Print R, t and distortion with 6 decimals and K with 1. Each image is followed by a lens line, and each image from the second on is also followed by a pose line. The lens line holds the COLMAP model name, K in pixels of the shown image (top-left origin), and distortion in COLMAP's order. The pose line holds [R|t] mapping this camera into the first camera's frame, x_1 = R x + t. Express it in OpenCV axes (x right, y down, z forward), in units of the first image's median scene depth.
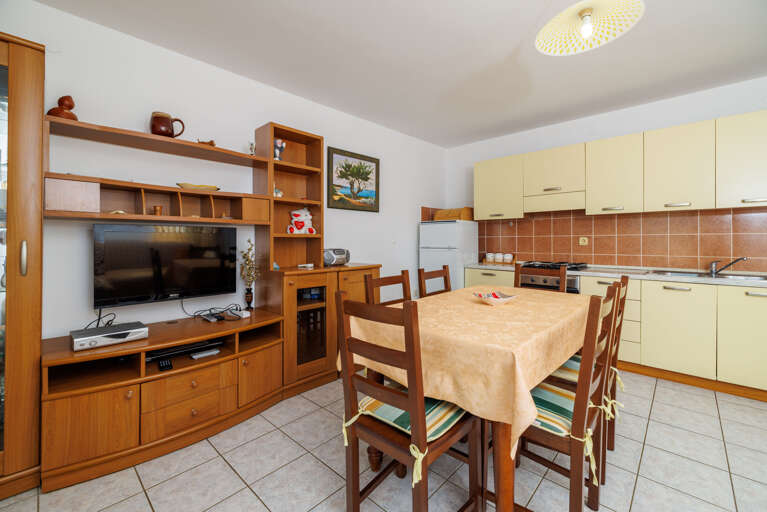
lens RADIAL K [[322.2, 0, 384.2], [0, 322.2, 242.4], [0, 0, 1]] dist [-0.001852, 0.000030]
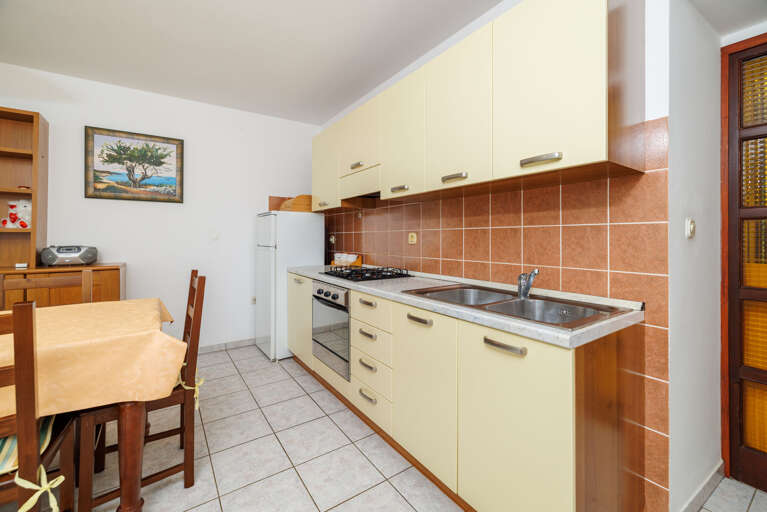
lens RADIAL K [[322.2, 0, 384.2], [0, 322.2, 242.4], [0, 0, 1]] dist [-0.001852, 0.000030]
pose [[0.975806, 0.006496, -0.218541, 0.728515], [-0.004356, 0.999938, 0.010275, -0.001350], [0.218594, -0.009075, 0.975774, 0.314073]]
